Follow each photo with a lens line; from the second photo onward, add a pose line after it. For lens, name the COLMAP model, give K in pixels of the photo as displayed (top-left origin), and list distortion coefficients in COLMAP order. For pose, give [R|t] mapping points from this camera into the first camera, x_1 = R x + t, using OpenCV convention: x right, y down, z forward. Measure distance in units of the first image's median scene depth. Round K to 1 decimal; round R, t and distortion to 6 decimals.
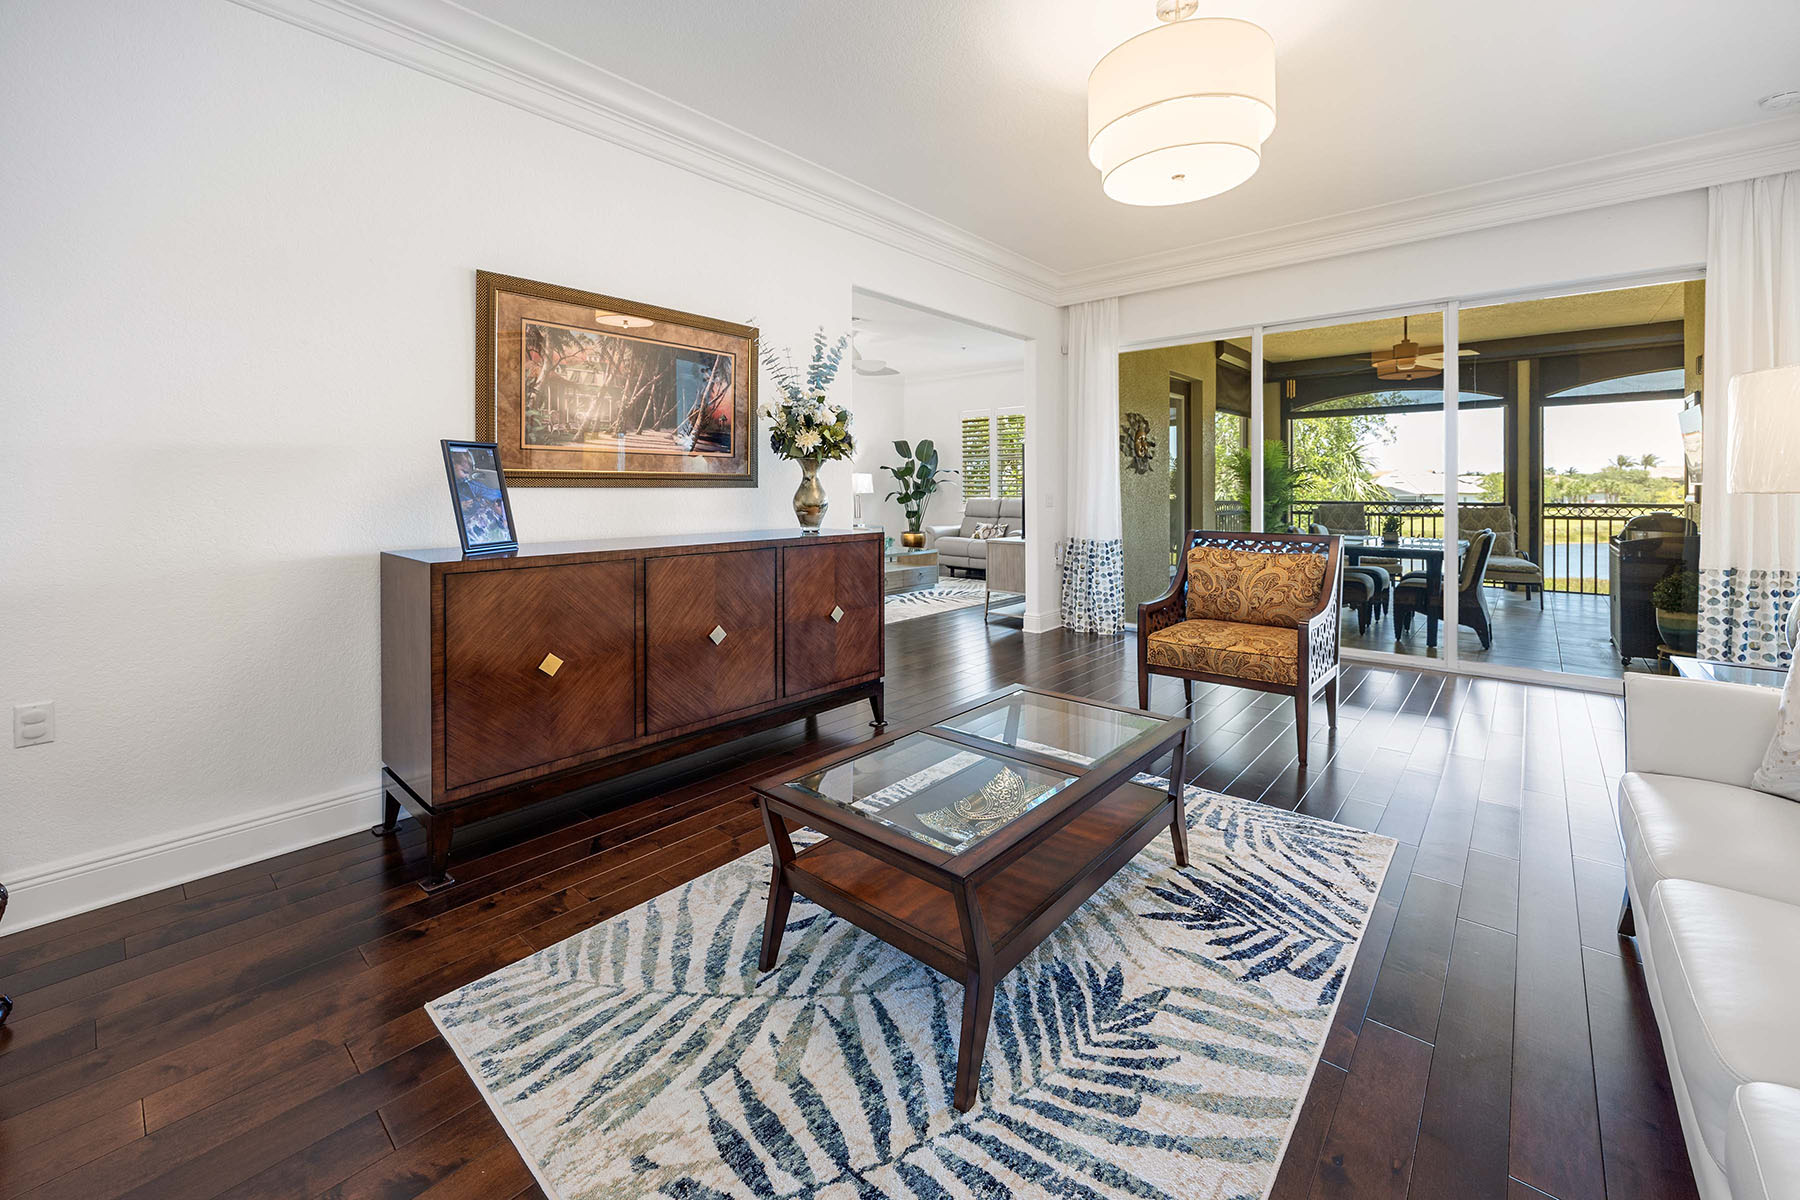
lens RADIAL K [[717.0, 0, 914.5], [0, 717.0, 492.3], [0, 0, 1]] dist [-0.002749, -0.000321]
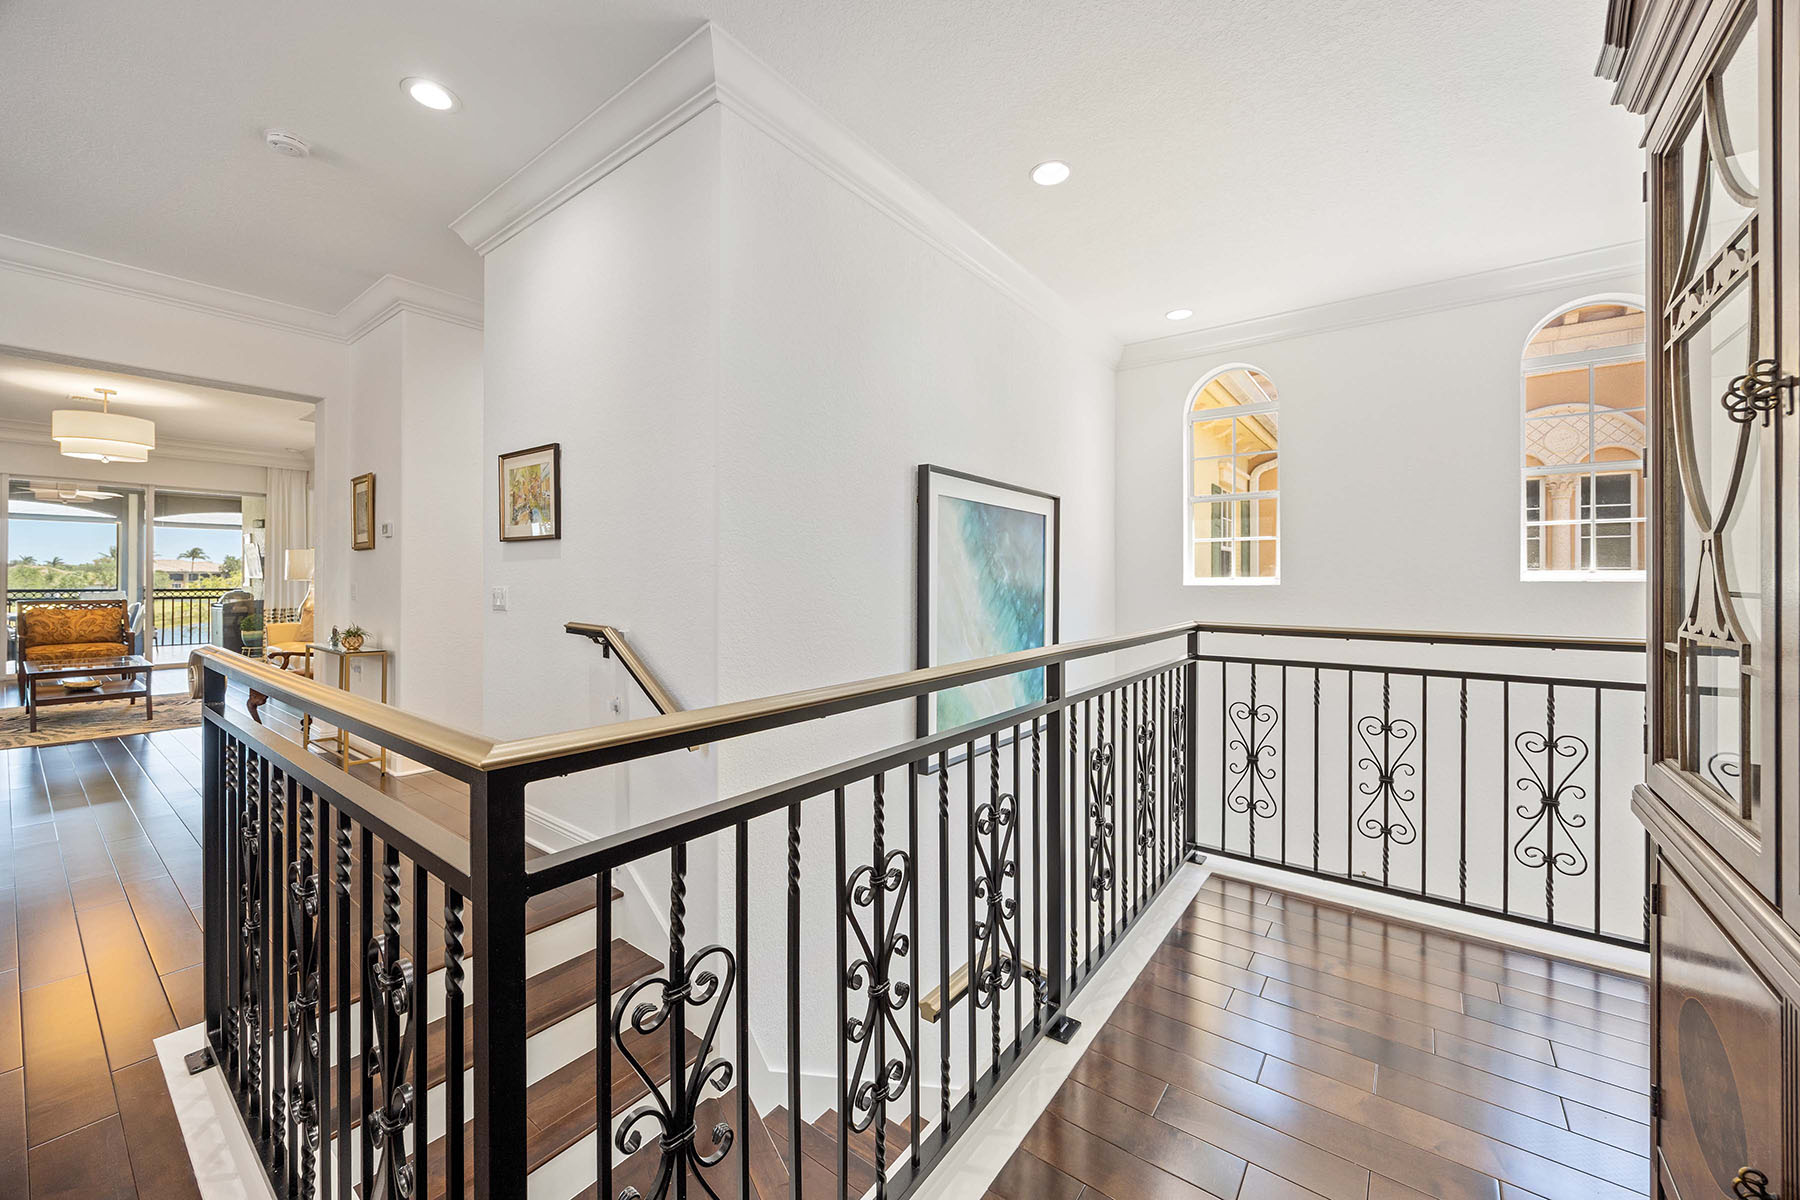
lens RADIAL K [[700.3, 0, 898.1], [0, 700.3, 577.4], [0, 0, 1]] dist [0.000932, 0.000163]
pose [[-0.051936, 0.008432, 0.998615, -3.101991], [0.001965, 0.999963, -0.008341, 0.027489], [-0.998648, 0.001529, -0.051950, -2.321849]]
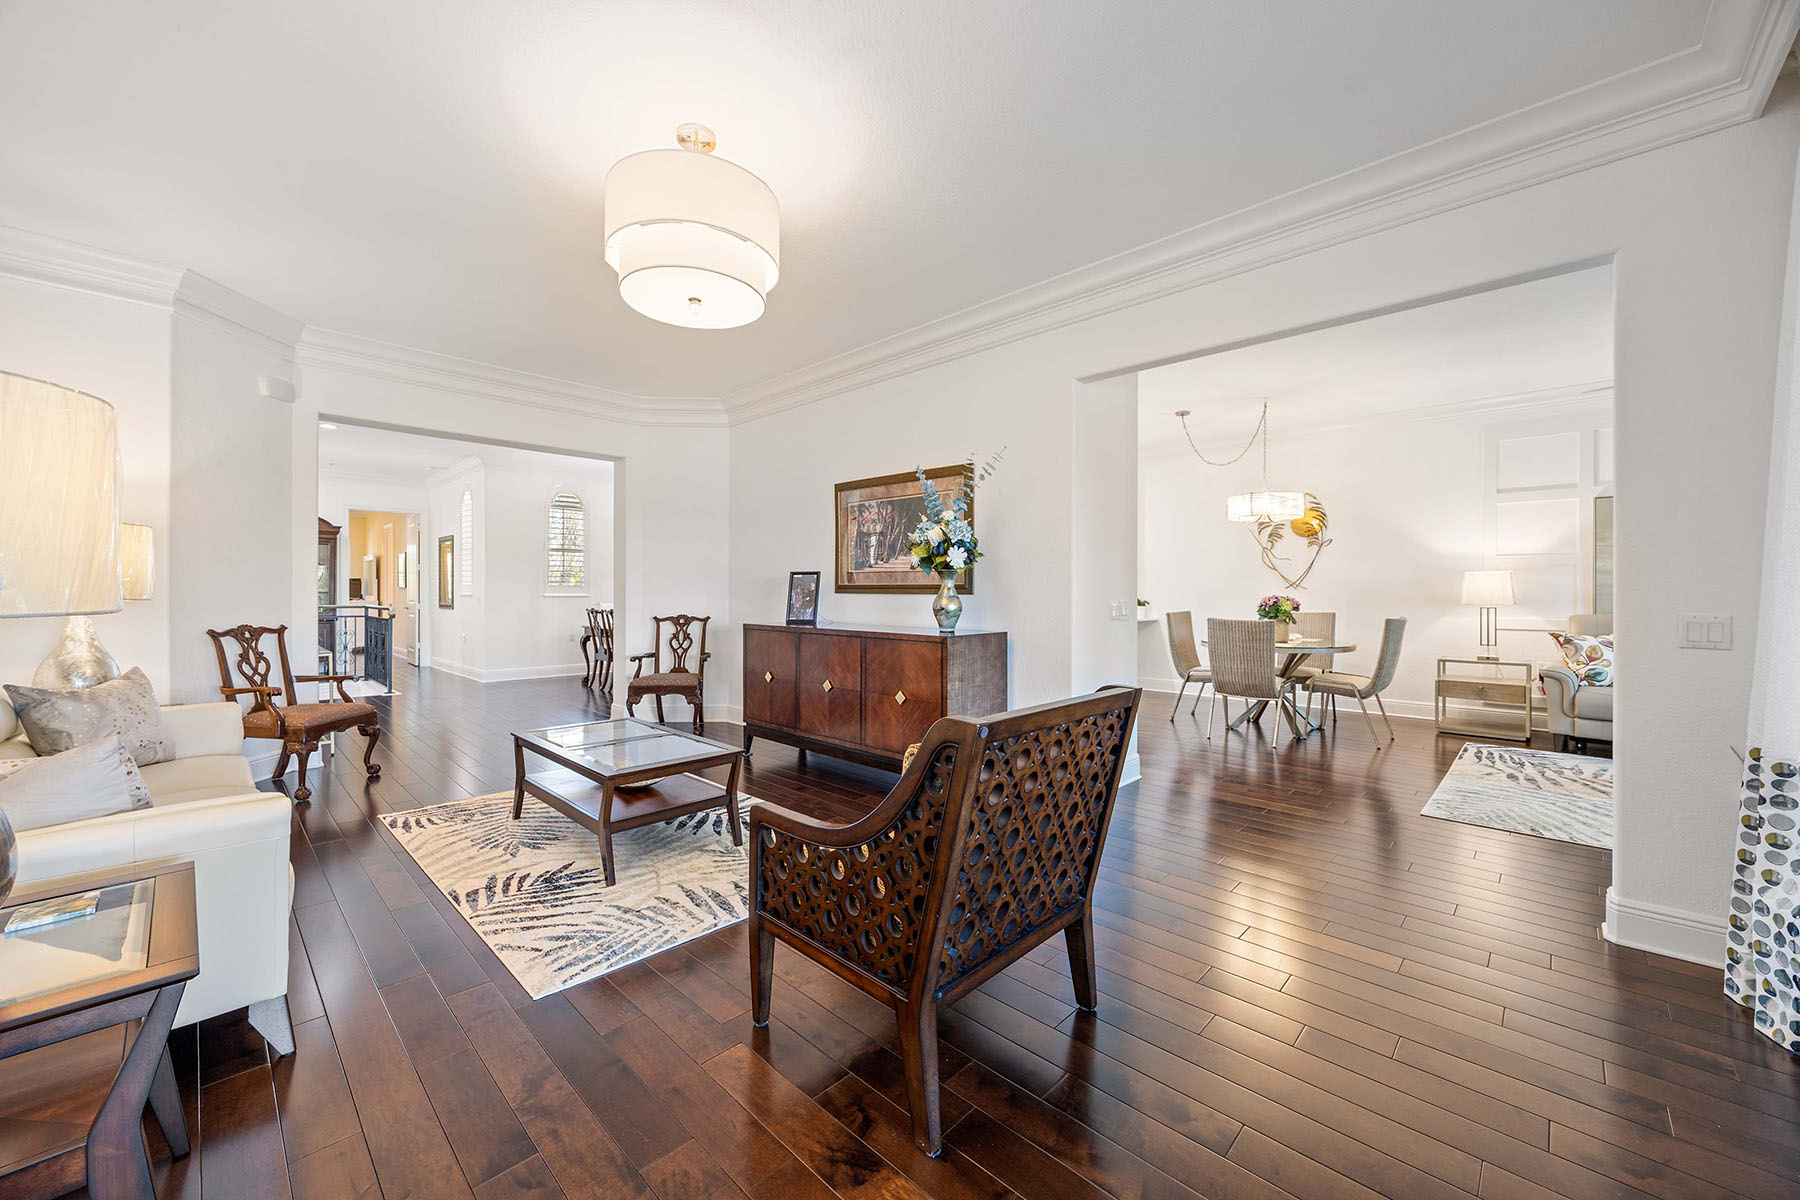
lens RADIAL K [[684.8, 0, 899.4], [0, 684.8, 593.2], [0, 0, 1]] dist [-0.001013, -0.000033]
pose [[-0.054820, 0.005410, -0.998482, 1.823860], [-0.010791, 0.999924, 0.006010, -0.027263], [0.998438, 0.011104, -0.054757, 1.823879]]
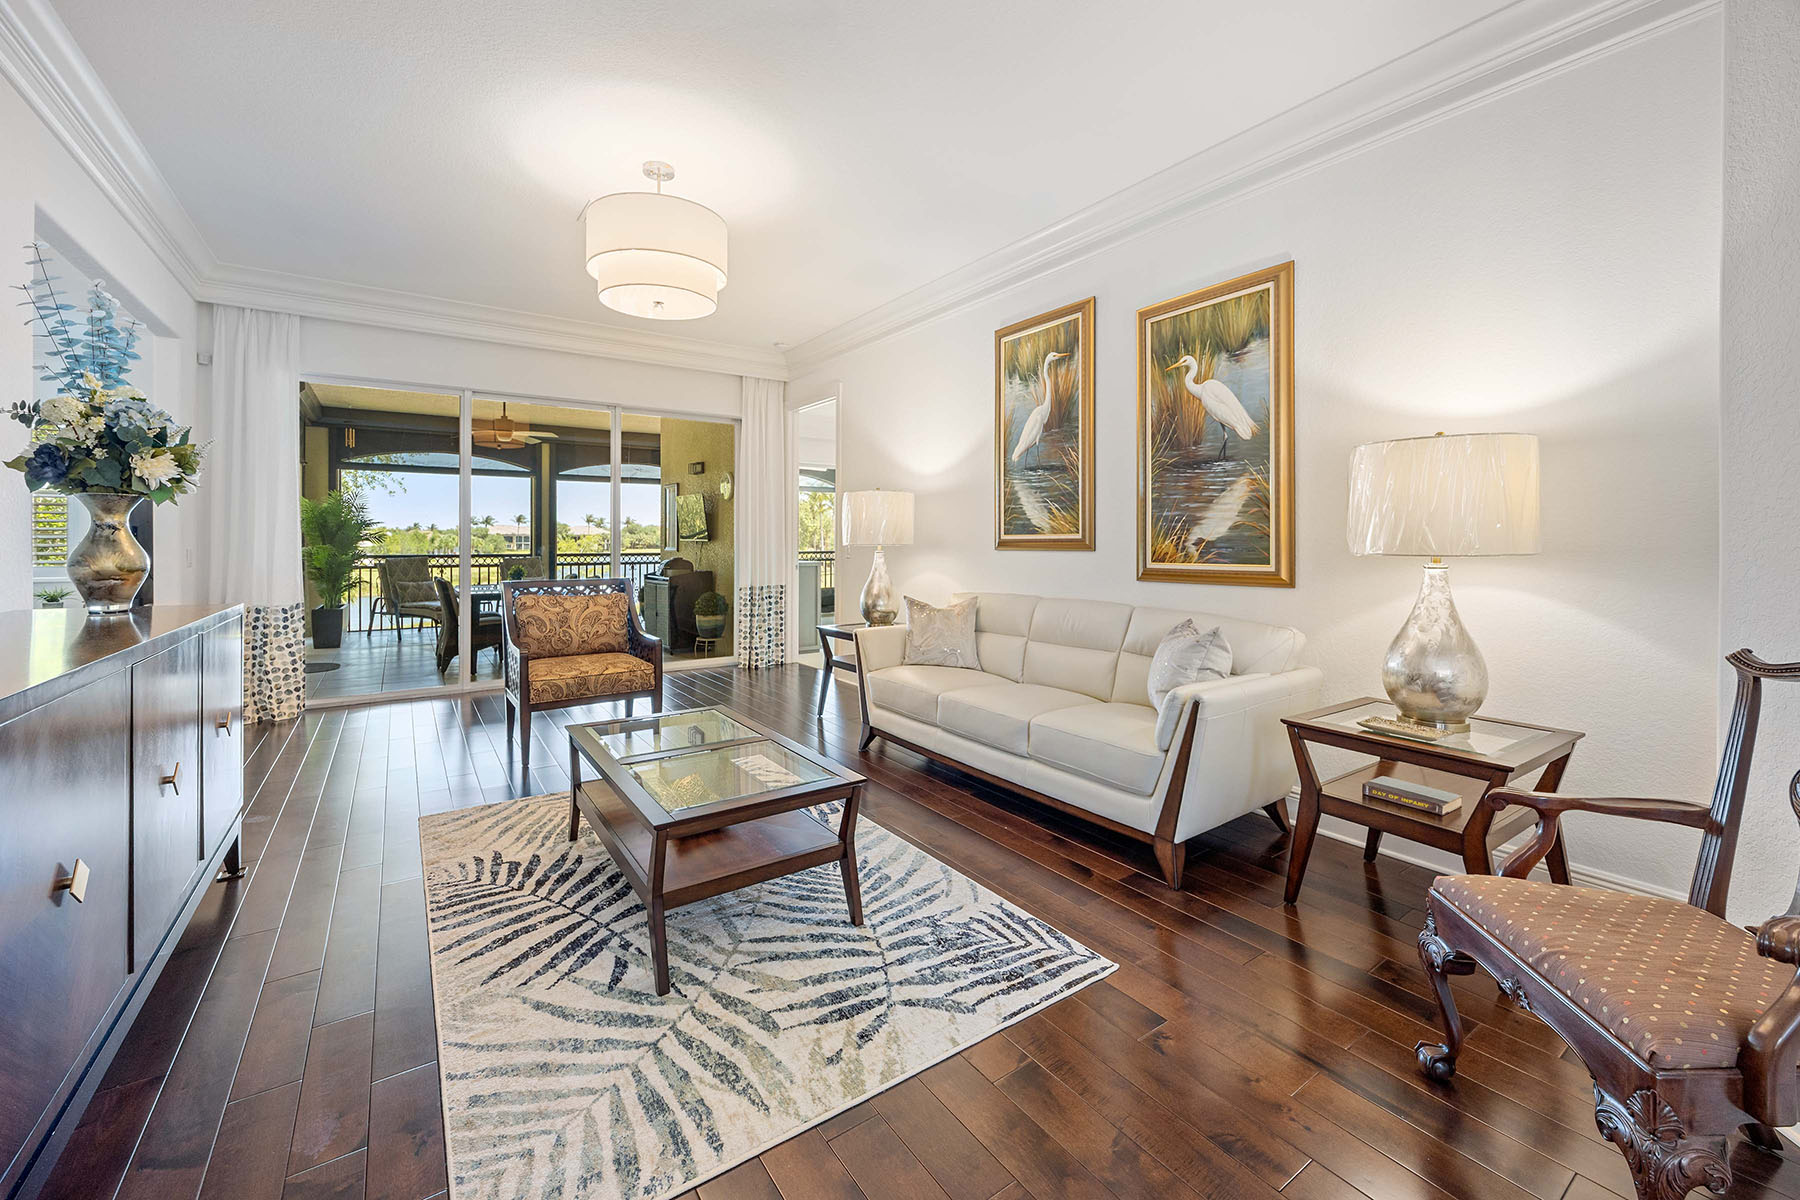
lens RADIAL K [[716.0, 0, 876.6], [0, 716.0, 538.0], [0, 0, 1]] dist [-0.001049, 0.000048]
pose [[0.265575, 0.006971, 0.964065, -1.047384], [0.003952, 0.999958, -0.008319, -0.002403], [-0.964082, 0.006019, 0.265537, 0.367050]]
